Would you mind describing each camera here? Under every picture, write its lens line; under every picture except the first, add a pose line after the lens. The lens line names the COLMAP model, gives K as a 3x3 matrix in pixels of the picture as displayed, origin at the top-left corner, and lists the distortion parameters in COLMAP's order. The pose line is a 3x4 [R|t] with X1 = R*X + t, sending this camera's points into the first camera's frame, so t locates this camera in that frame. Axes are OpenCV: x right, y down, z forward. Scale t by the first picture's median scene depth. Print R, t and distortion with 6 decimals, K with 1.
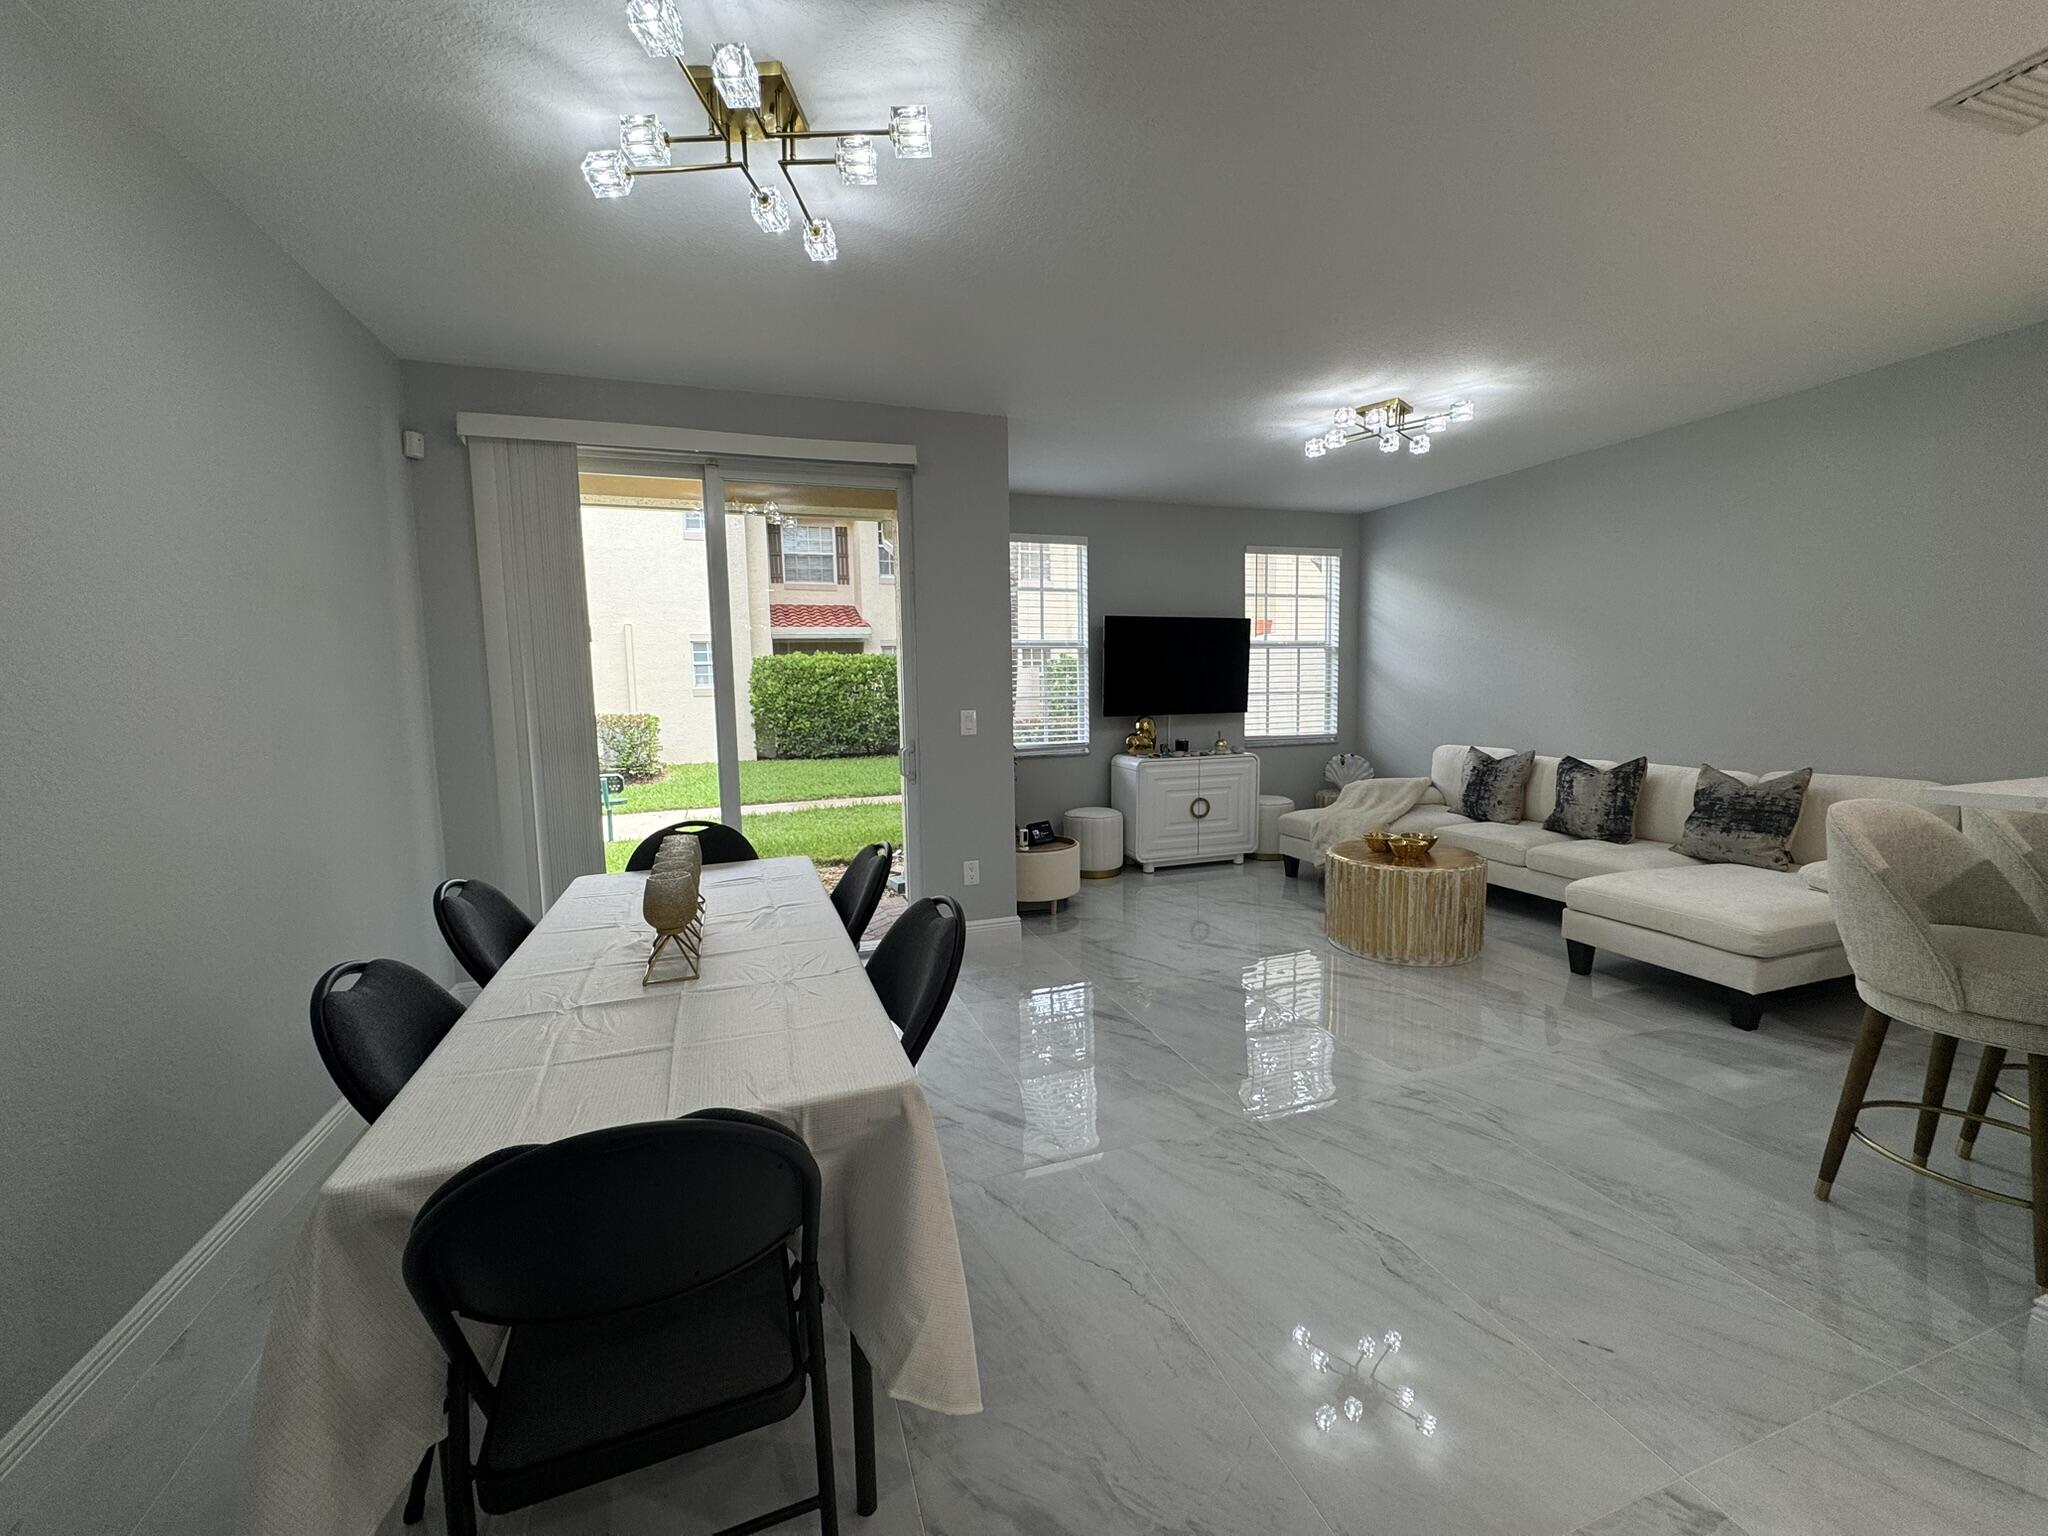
lens RADIAL K [[815.7, 0, 1021.9], [0, 815.7, 767.2], [0, 0, 1]] dist [0.001308, 0.000307]
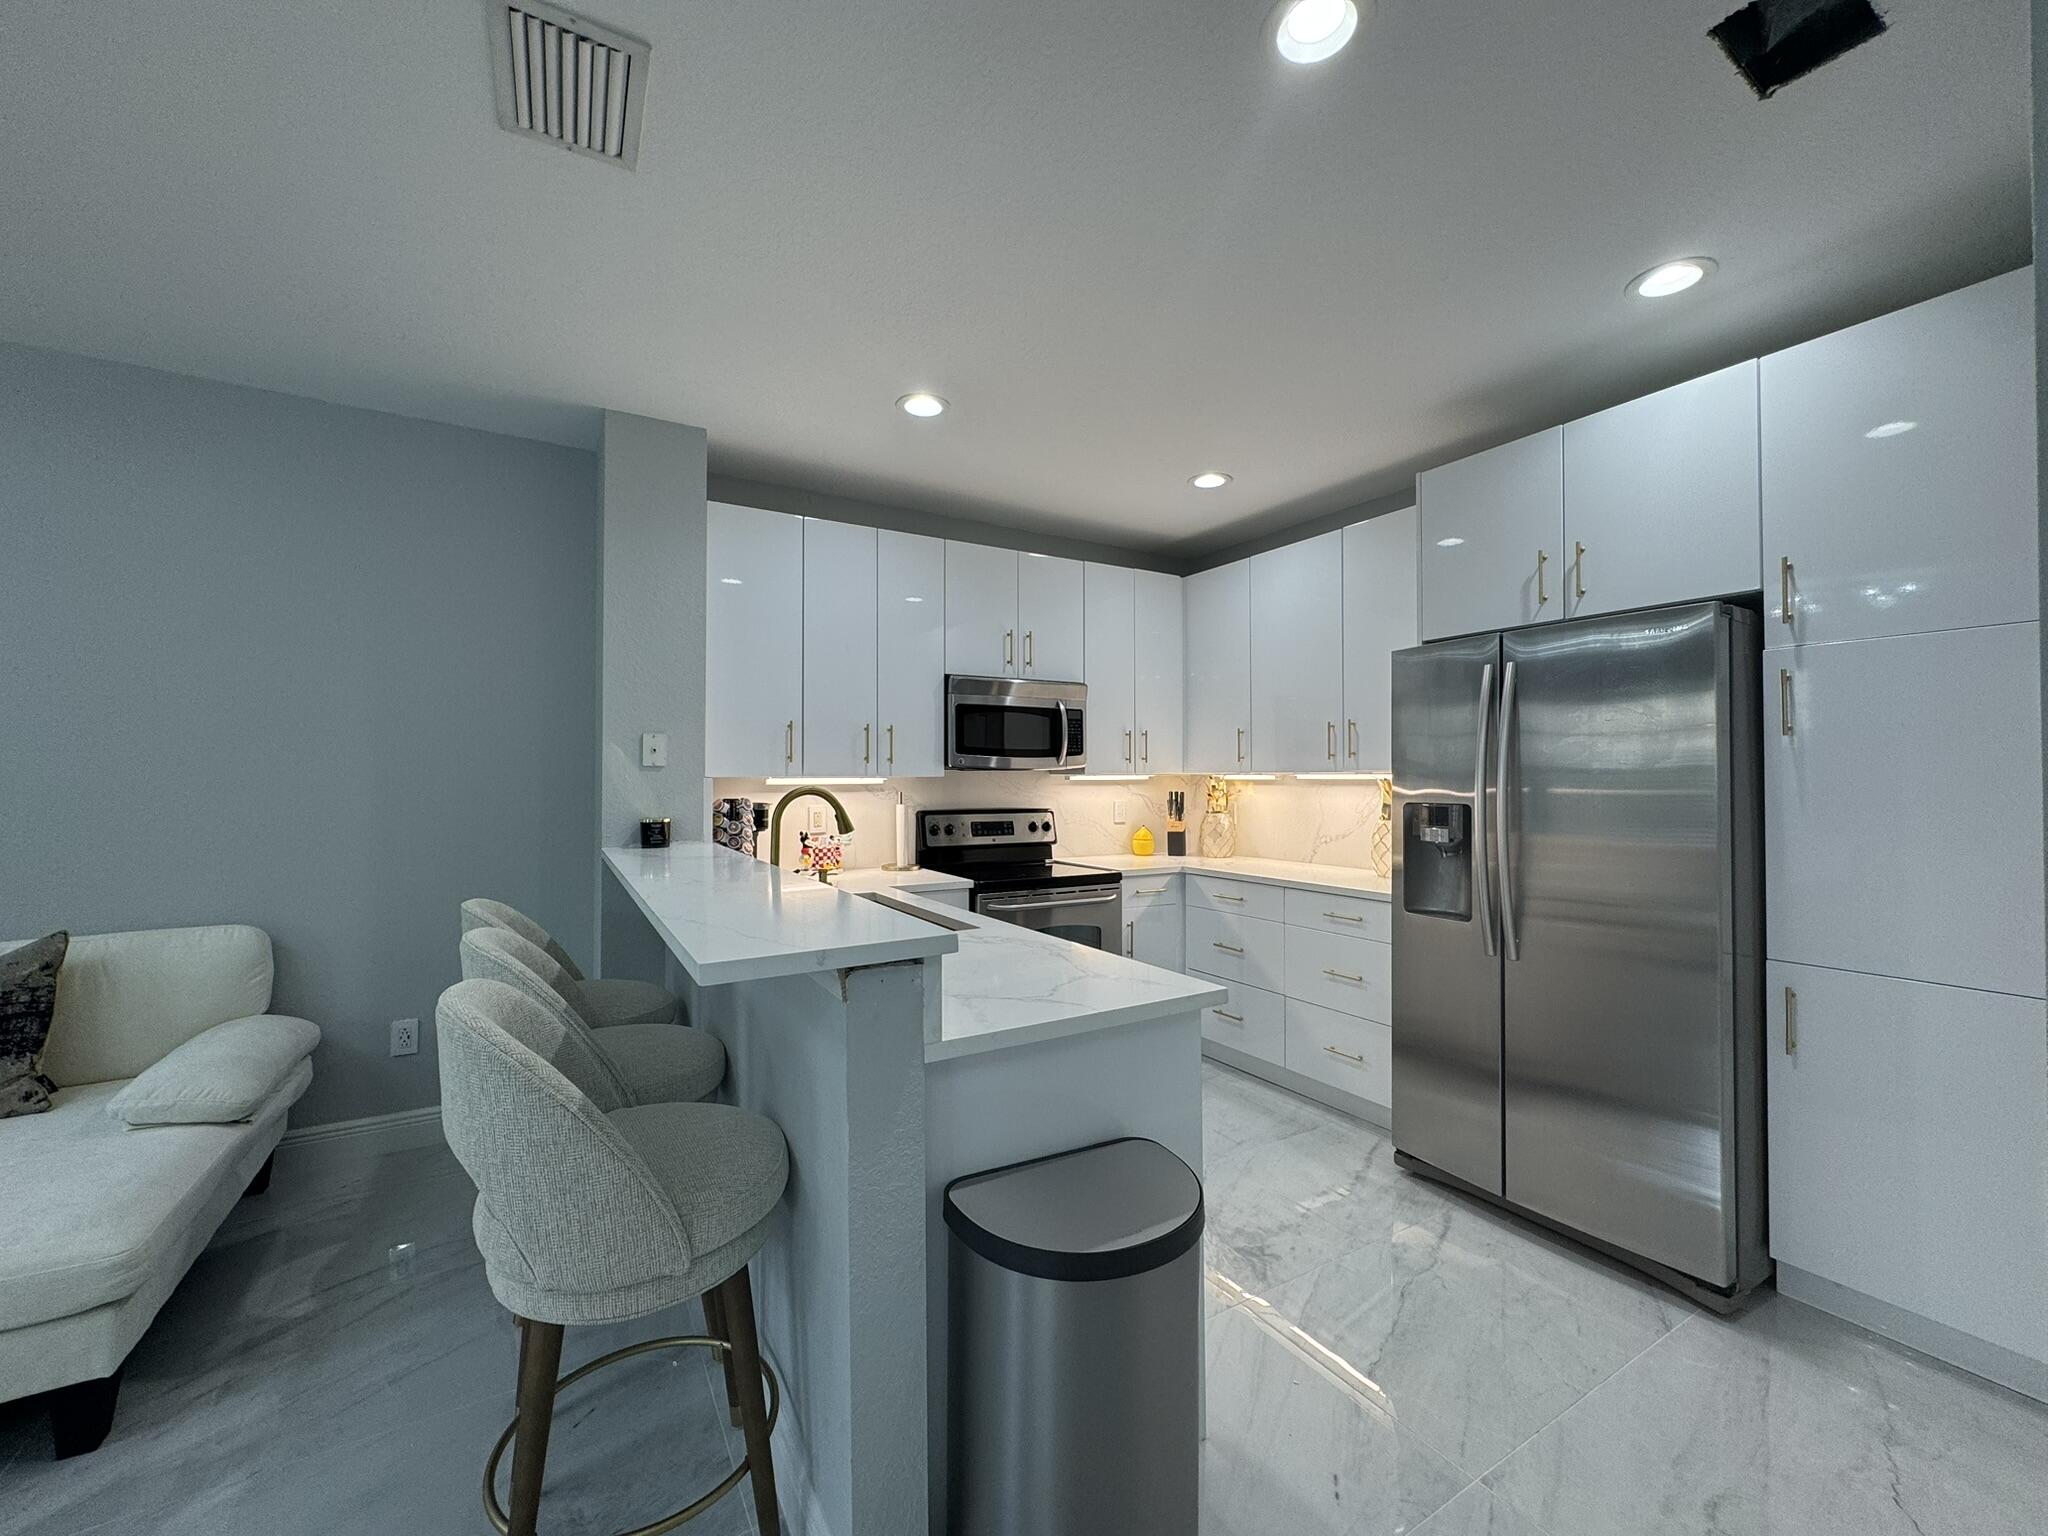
lens RADIAL K [[815.7, 0, 1021.9], [0, 815.7, 767.2], [0, 0, 1]] dist [0.001308, 0.000307]
pose [[-0.208139, 0.033114, 0.977539, 0.137137], [0.099859, 0.994924, -0.012441, -0.032039], [-0.972988, 0.095026, -0.210389, 0.292431]]
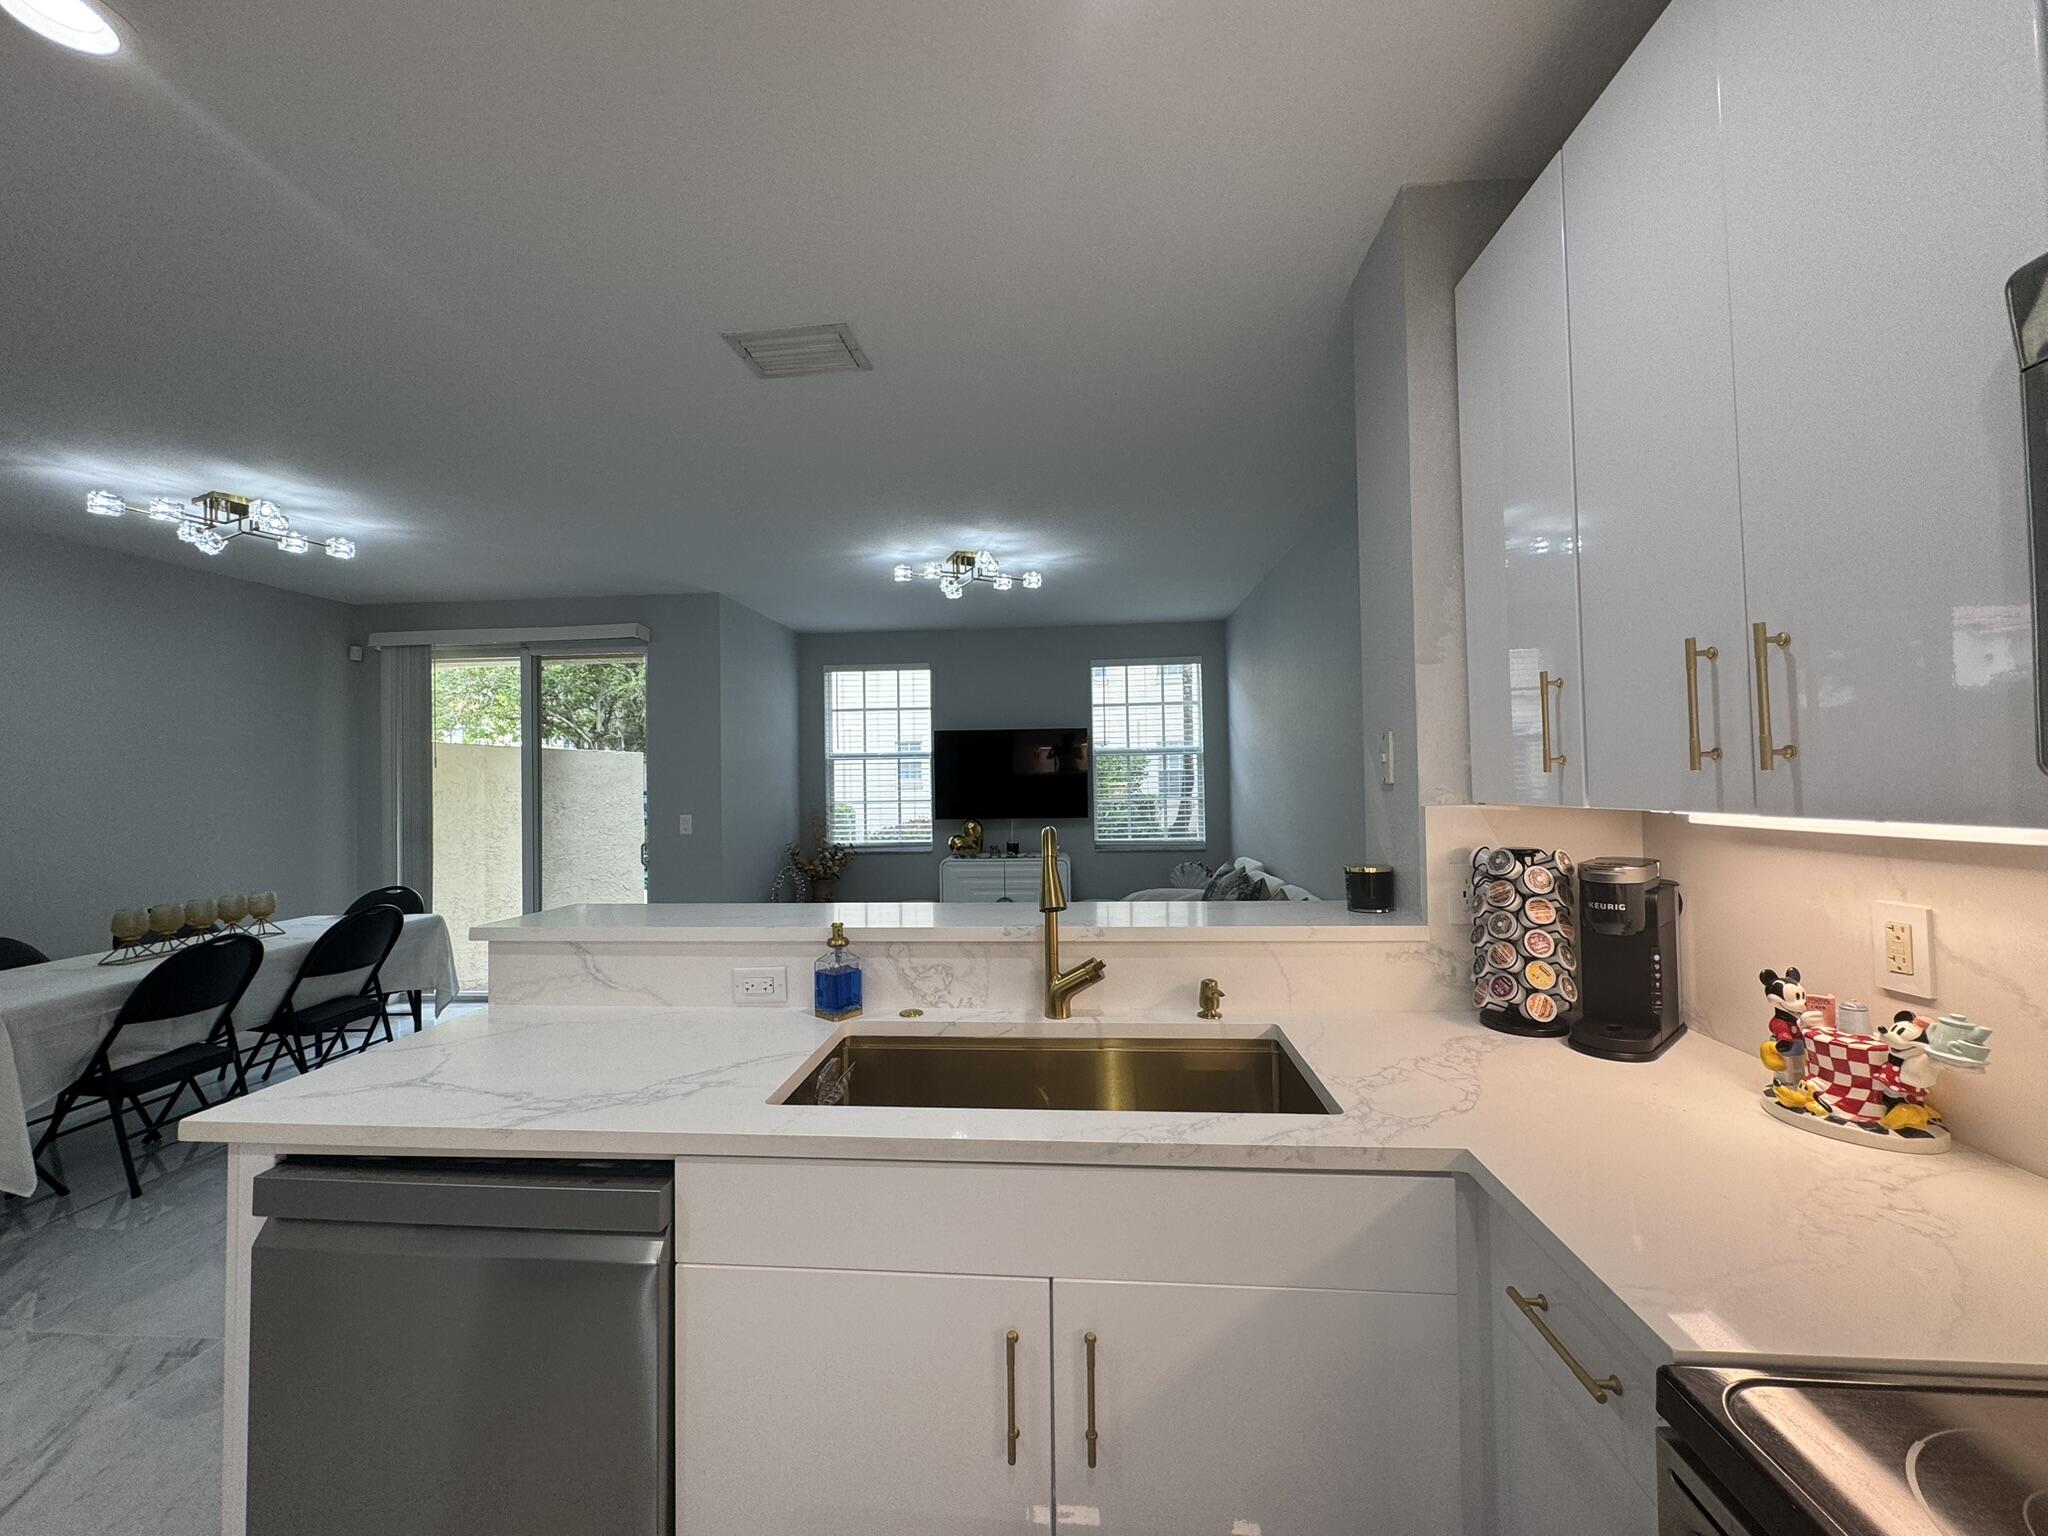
lens RADIAL K [[815.7, 0, 1021.9], [0, 815.7, 767.2], [0, 0, 1]] dist [0.001308, 0.000307]
pose [[0.919781, -0.005334, -0.392396, 0.761742], [-0.038021, 0.993992, -0.102634, -0.026366], [0.390586, 0.109320, 0.914052, 0.013957]]
